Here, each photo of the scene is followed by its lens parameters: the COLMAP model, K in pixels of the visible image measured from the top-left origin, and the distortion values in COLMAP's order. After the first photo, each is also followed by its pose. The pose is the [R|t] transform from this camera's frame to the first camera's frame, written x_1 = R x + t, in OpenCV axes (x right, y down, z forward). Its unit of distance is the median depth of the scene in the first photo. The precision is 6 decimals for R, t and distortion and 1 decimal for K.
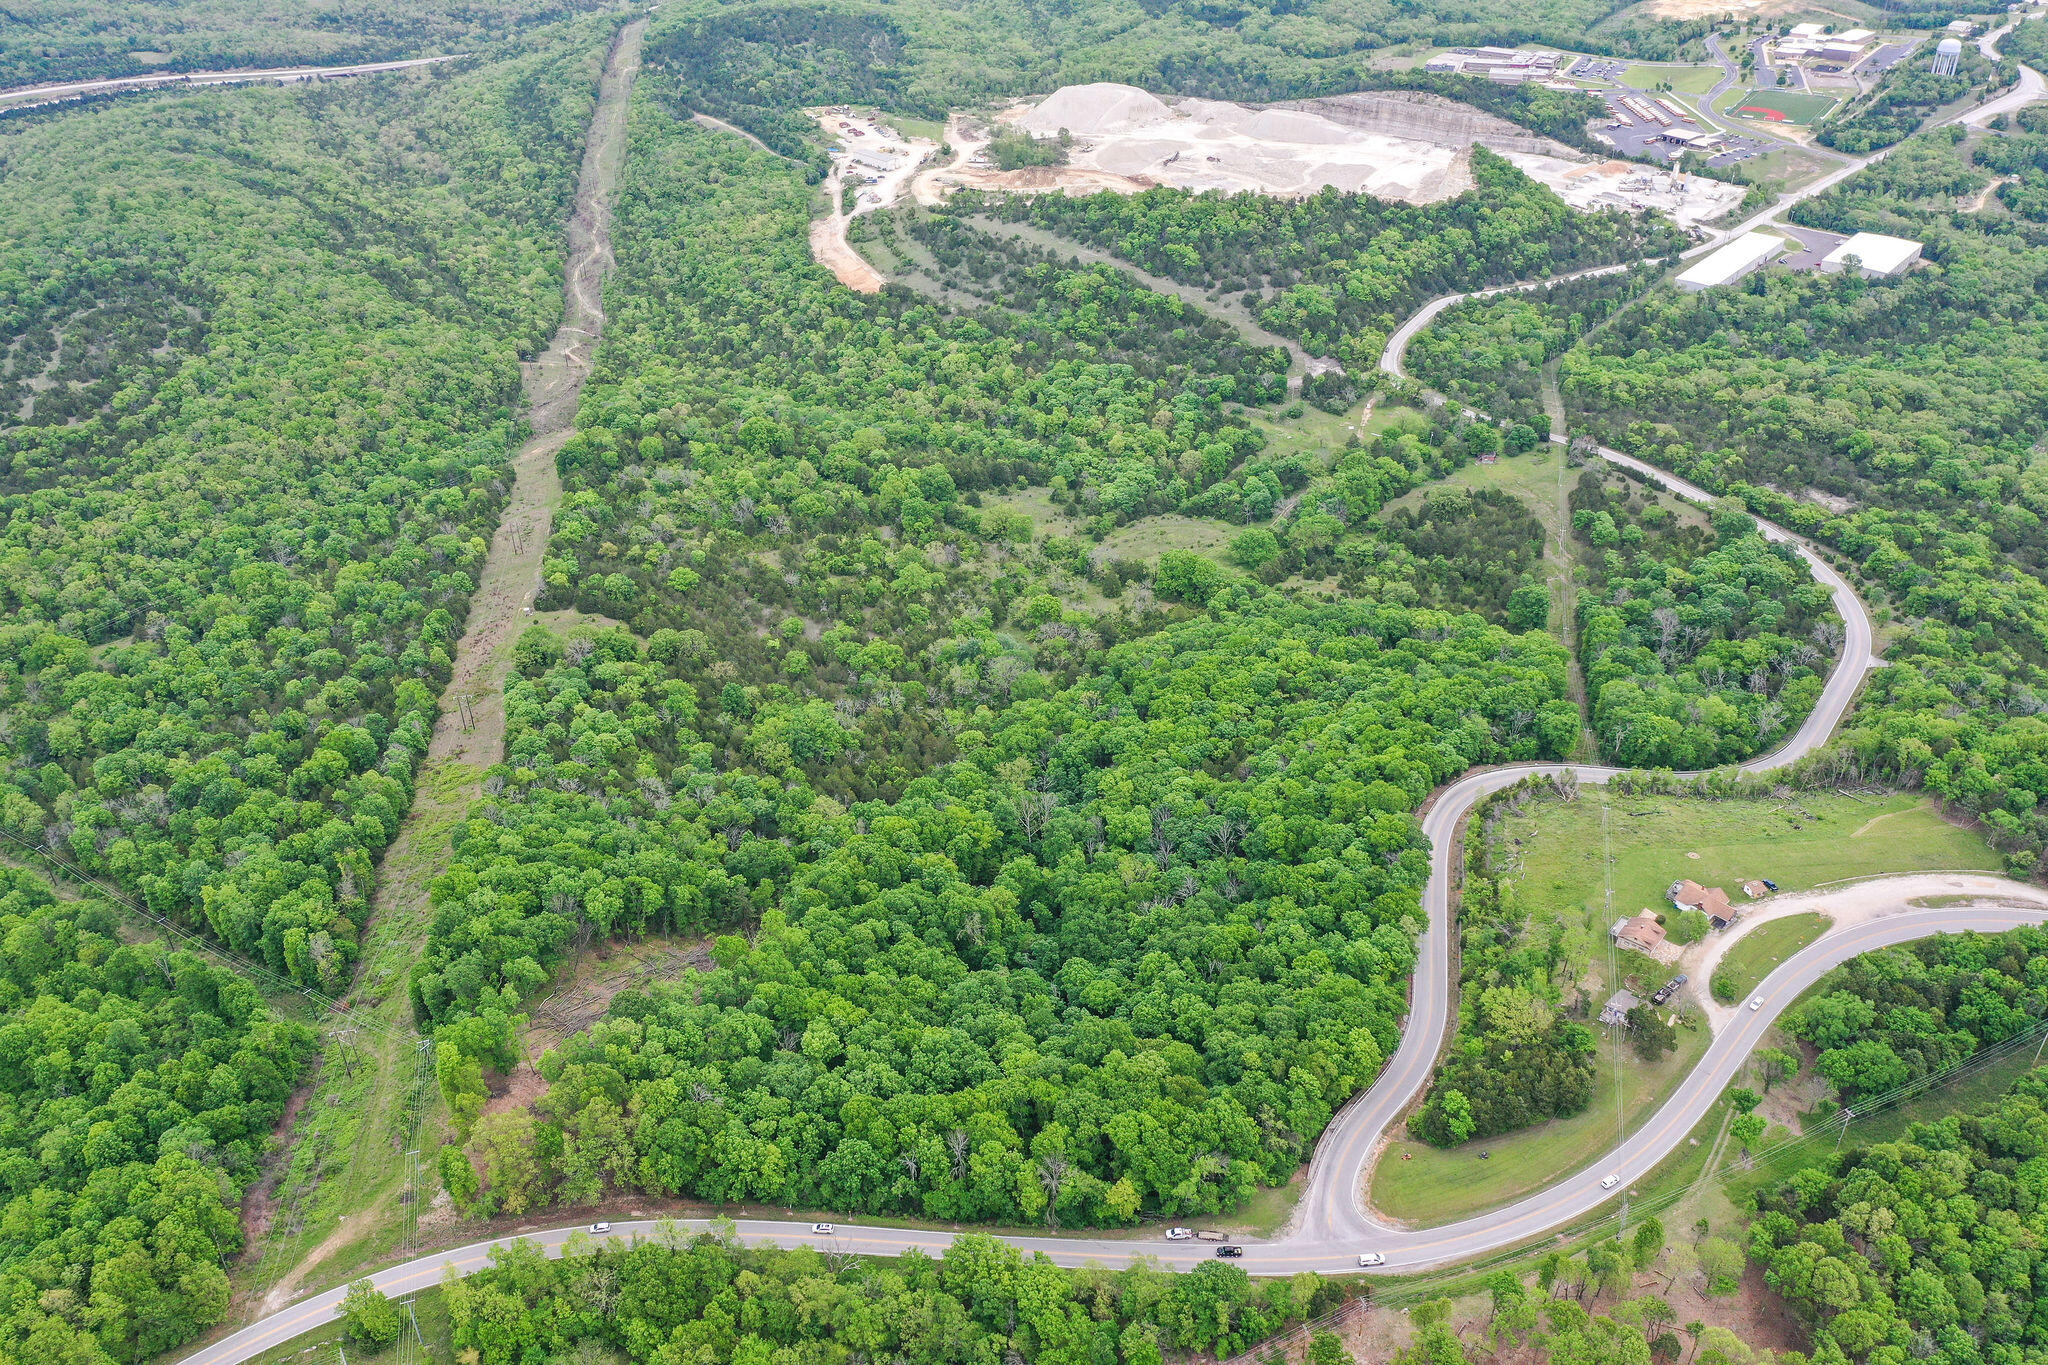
lens RADIAL K [[1640.1, 0, 1040.6], [0, 1640.1, 650.9], [0, 0, 1]] dist [-0.006785, -0.001912]
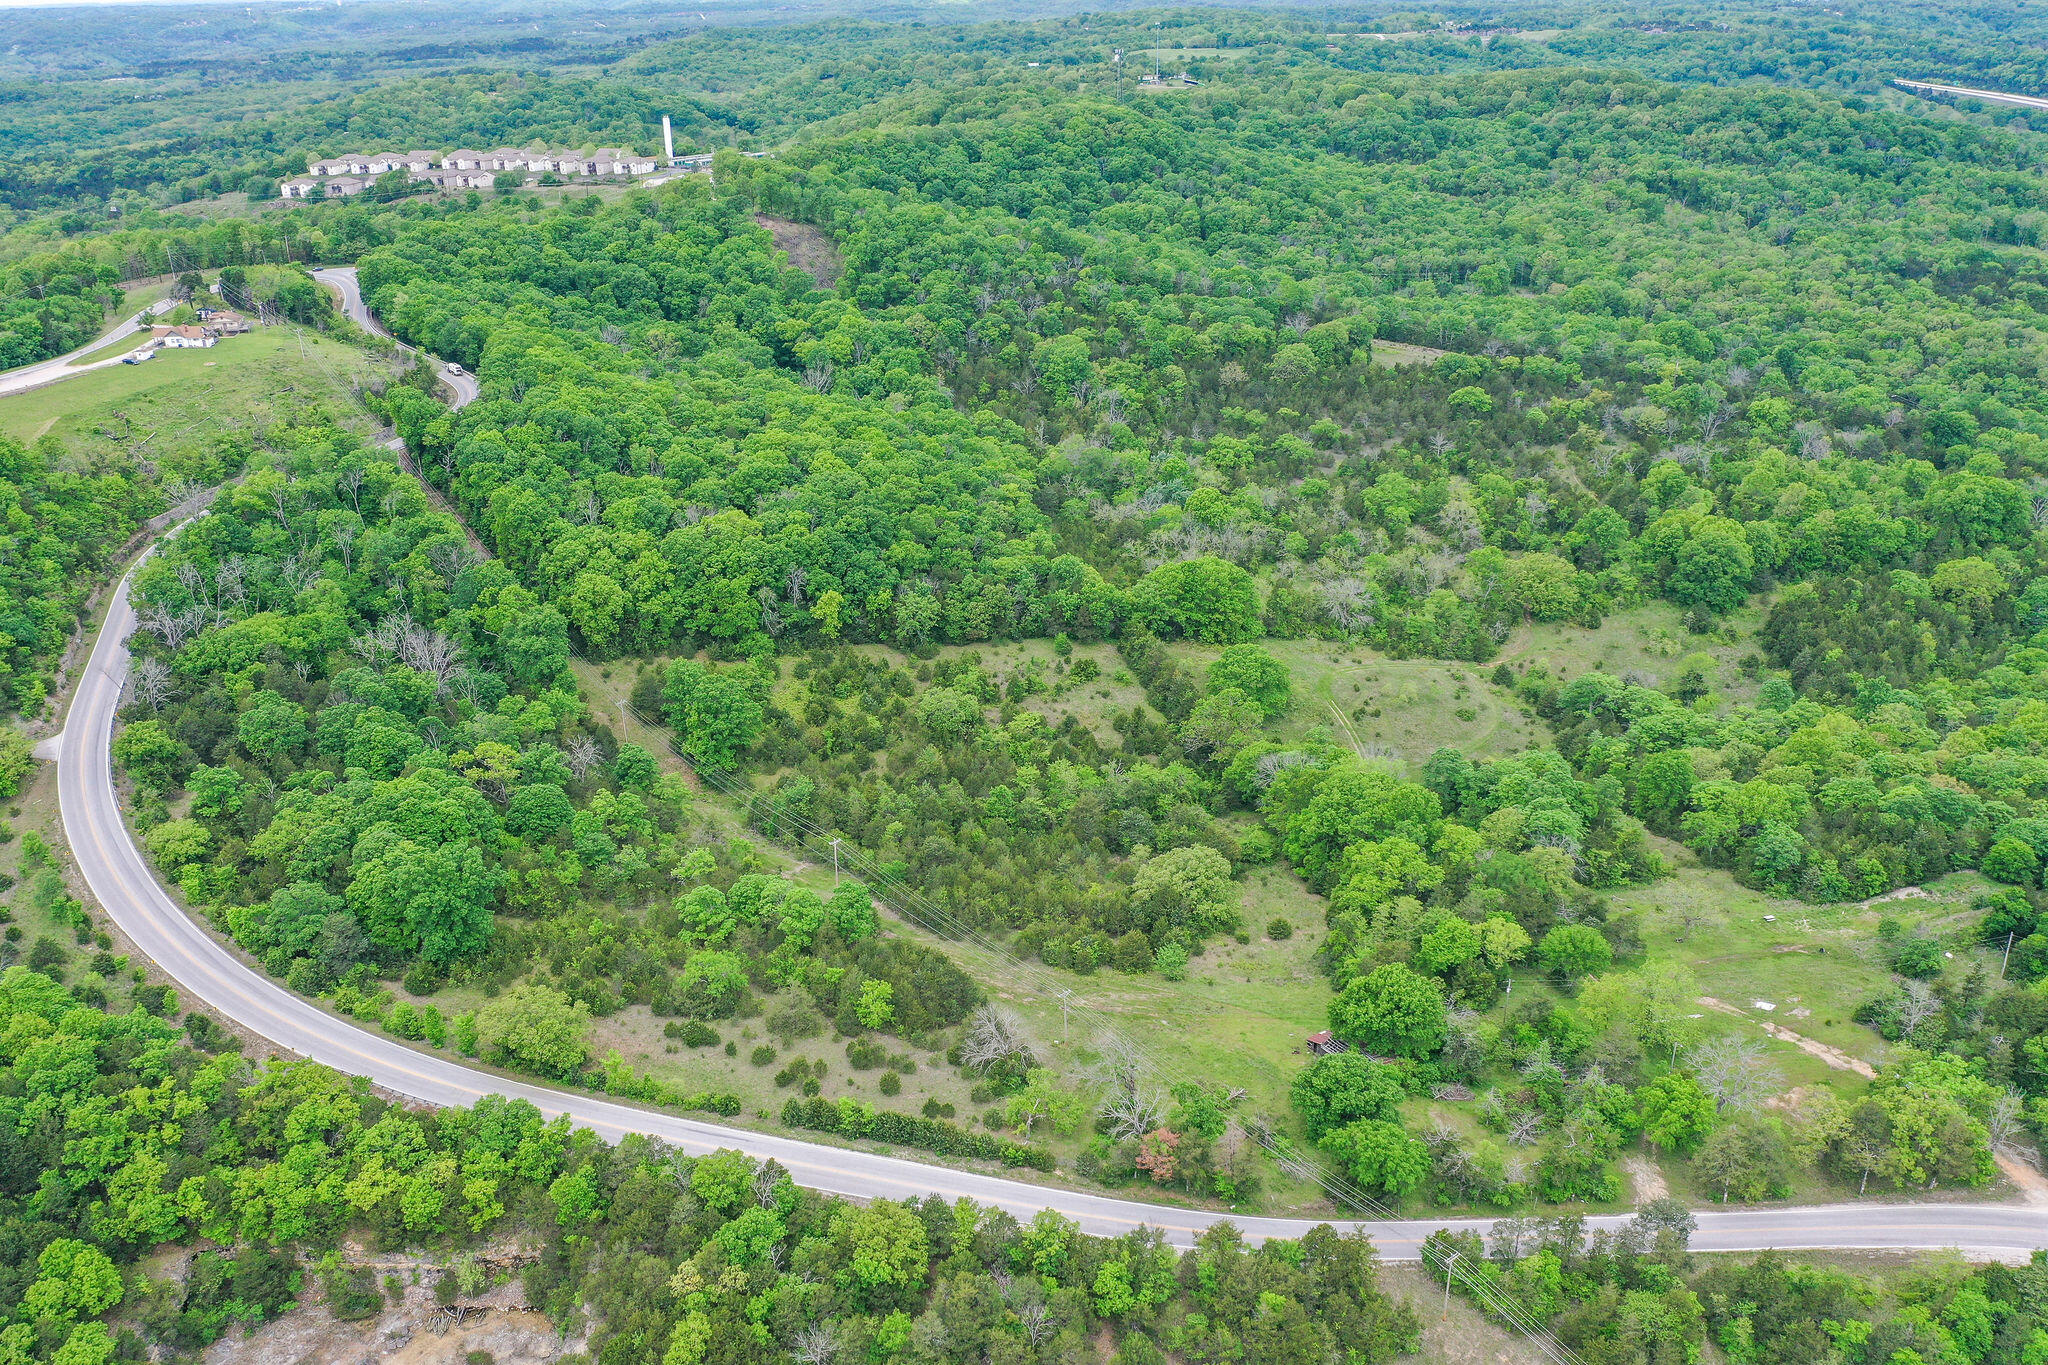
lens RADIAL K [[1603.4, 0, 980.2], [0, 1603.4, 683.1], [0, 0, 1]] dist [-0.017252, -0.002892]
pose [[-0.604866, 0.351468, -0.714568, 0.445070], [-0.389672, 0.651921, 0.650503, -0.295702], [0.694473, 0.671914, -0.257368, 0.853032]]
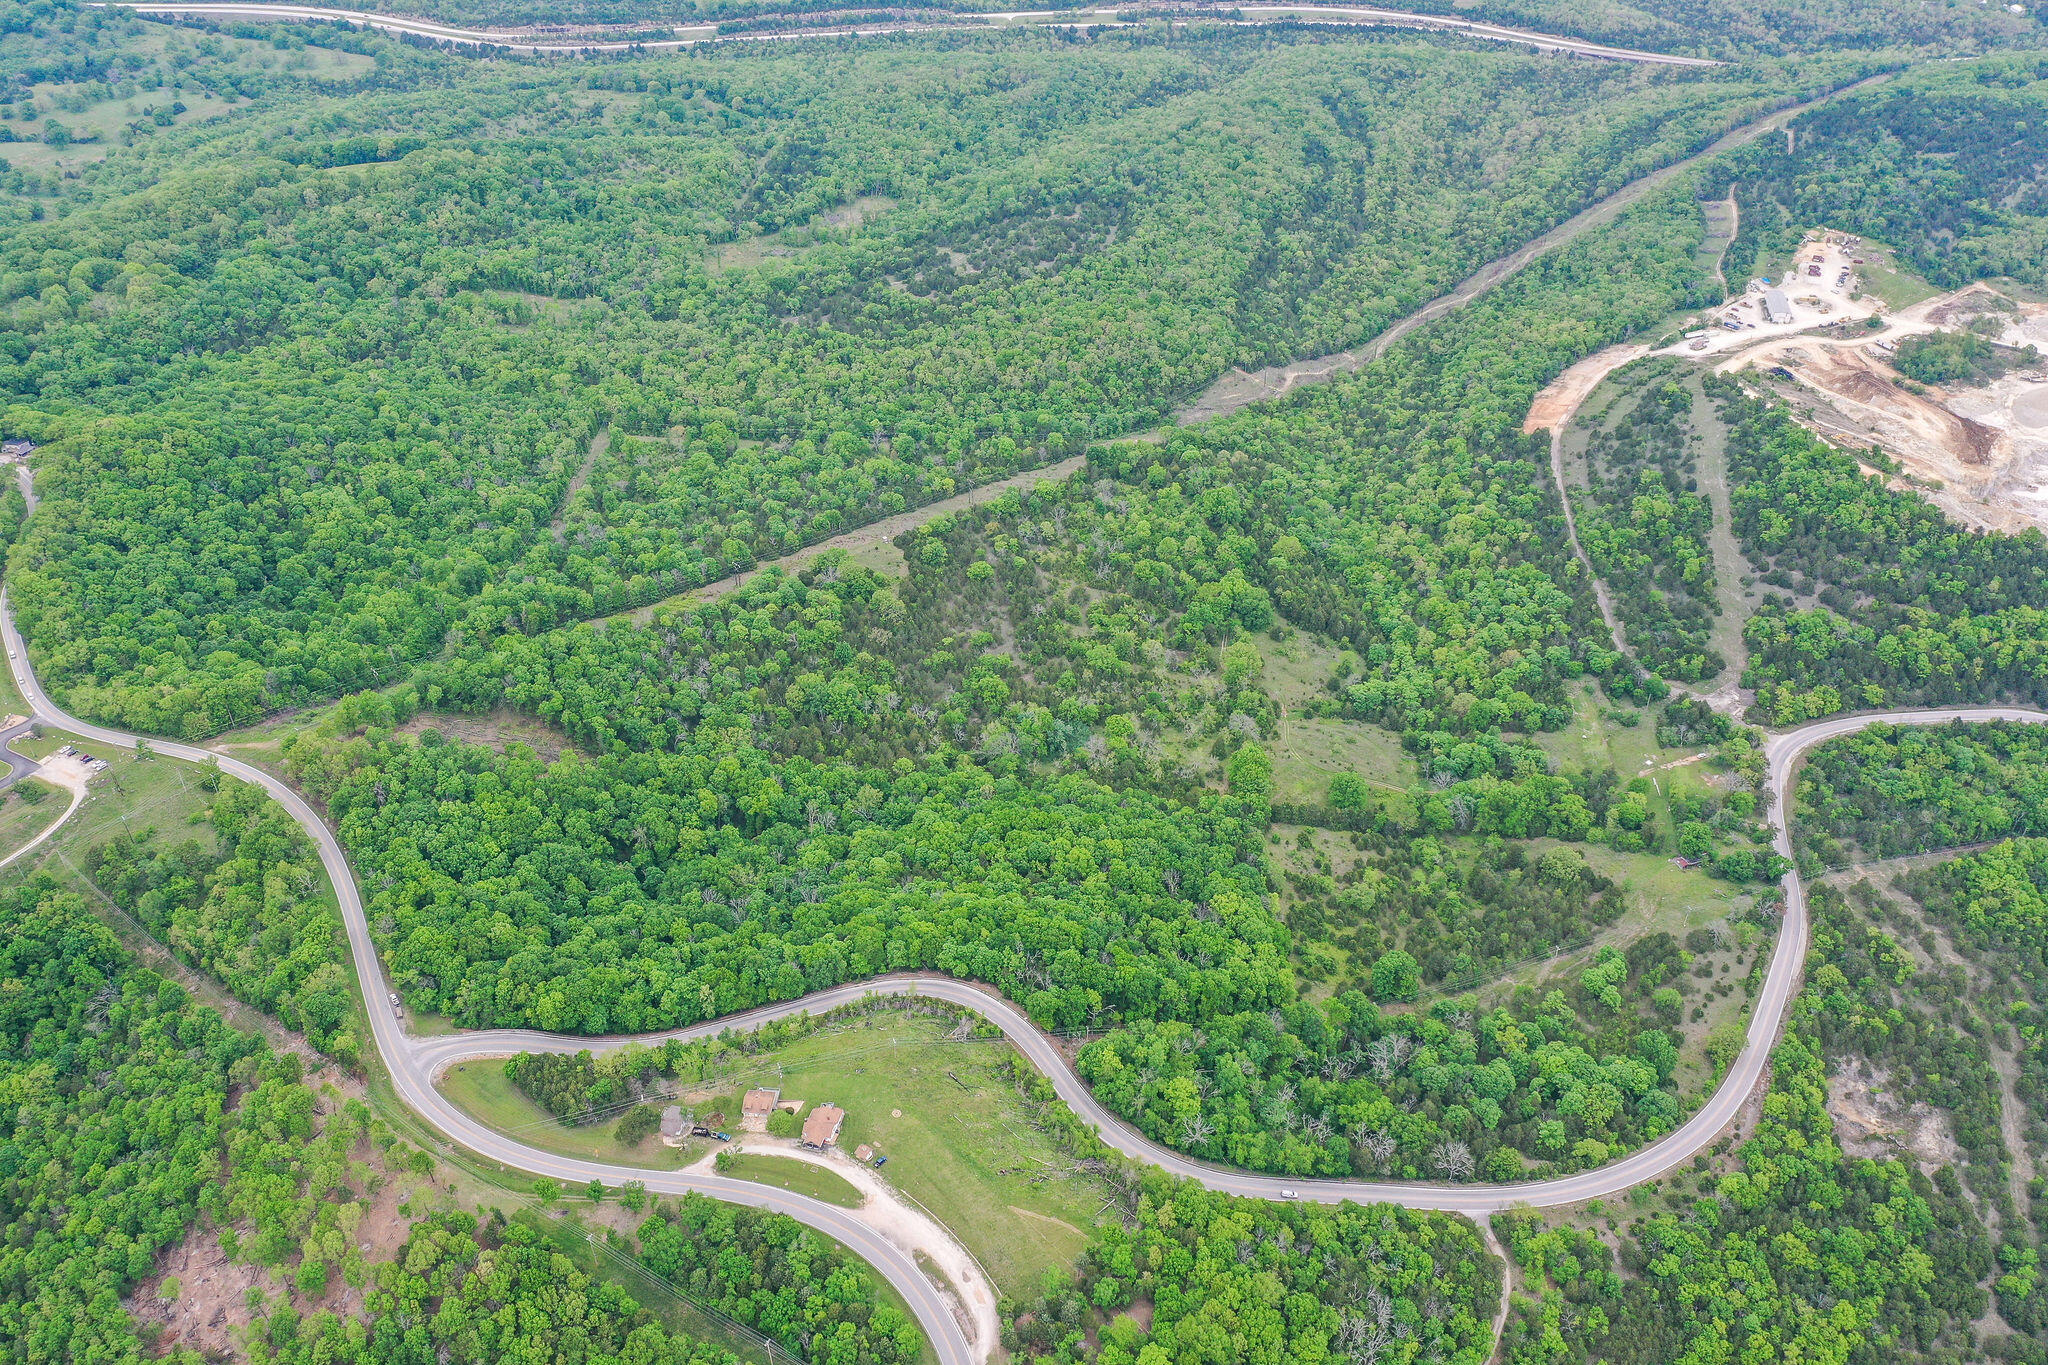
lens RADIAL K [[1653.0, 0, 1001.2], [0, 1653.0, 683.5], [0, 0, 1]] dist [-0.017767, -0.001596]
pose [[0.557947, 0.488364, -0.670966, 0.536854], [-0.427867, 0.862053, 0.271651, -0.247649], [0.711073, 0.135518, 0.689935, 0.087887]]
